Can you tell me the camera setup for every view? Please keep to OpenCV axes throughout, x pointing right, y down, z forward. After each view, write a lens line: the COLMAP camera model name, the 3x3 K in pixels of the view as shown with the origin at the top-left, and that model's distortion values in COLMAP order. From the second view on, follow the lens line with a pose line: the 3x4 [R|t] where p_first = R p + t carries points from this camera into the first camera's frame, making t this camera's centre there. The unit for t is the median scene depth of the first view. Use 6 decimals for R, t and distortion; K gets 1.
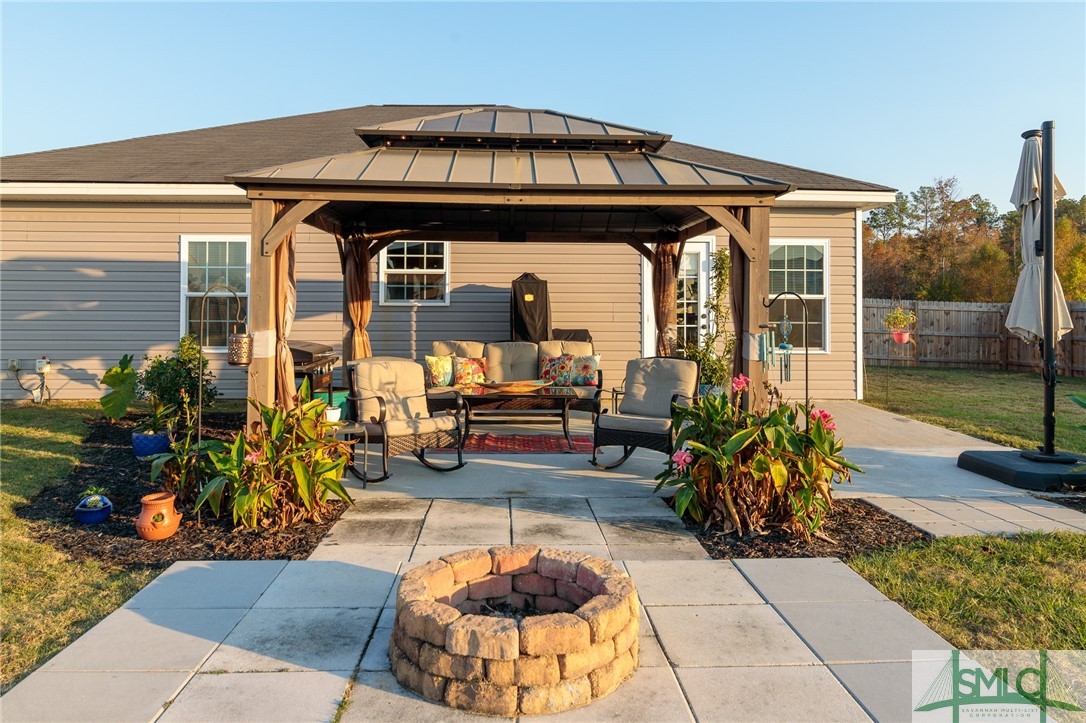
lens RADIAL K [[735.1, 0, 529.0], [0, 735.1, 310.7], [0, 0, 1]] dist [-0.004436, -0.000338]
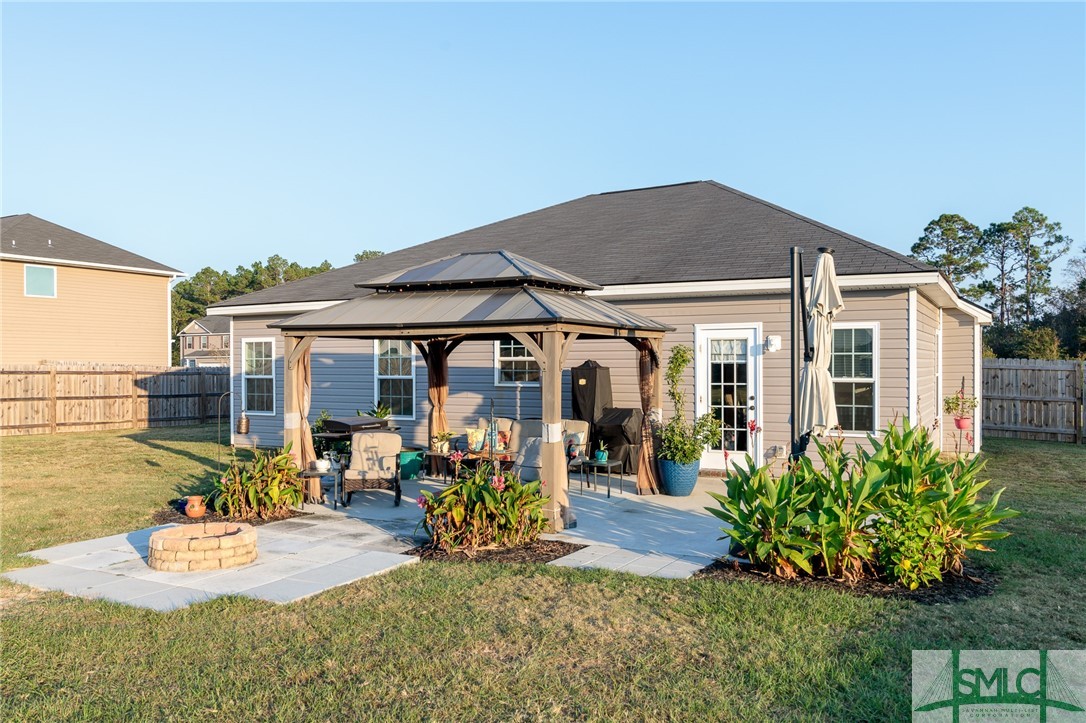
lens RADIAL K [[840.0, 0, 539.5], [0, 840.0, 363.3], [0, 0, 1]] dist [0.000125, 0.002574]
pose [[0.863693, -0.006949, -0.503970, 0.587347], [0.006224, 0.999976, -0.003122, -0.041117], [0.503980, -0.000441, 0.863715, -0.206441]]
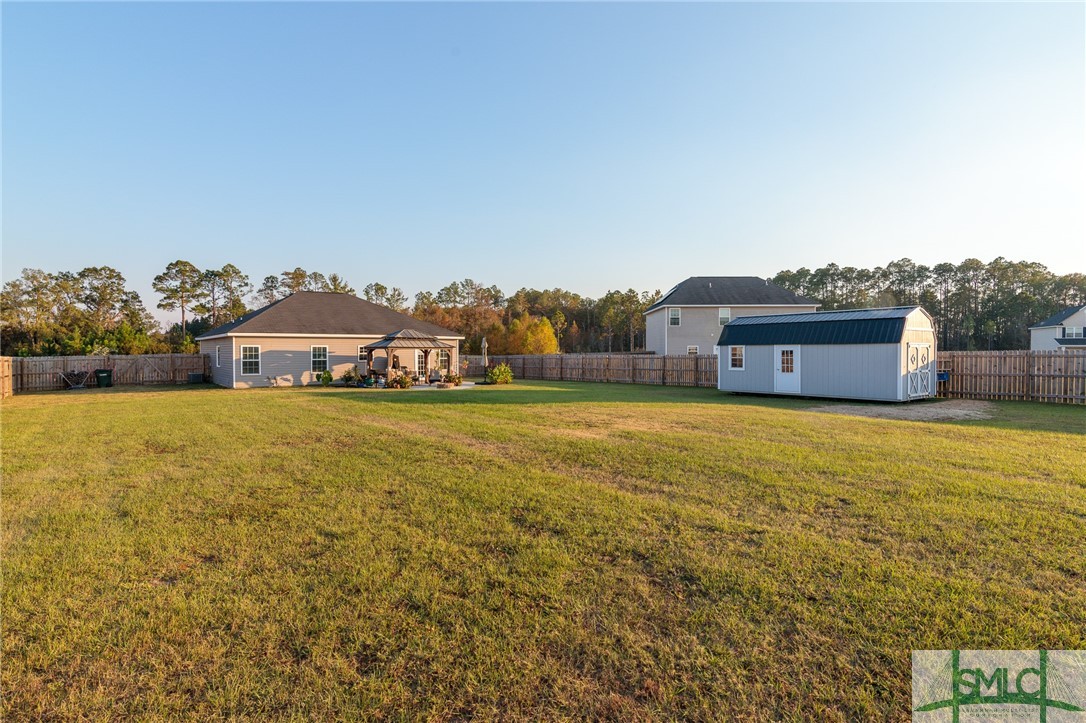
lens RADIAL K [[581.8, 0, 545.1], [0, 581.8, 358.7], [0, 0, 1]] dist [0.002154, 0.000100]
pose [[0.809902, -0.012785, 0.586426, -1.327564], [0.005132, 0.999879, 0.014712, -0.067968], [-0.586543, -0.008906, 0.809869, -2.433019]]
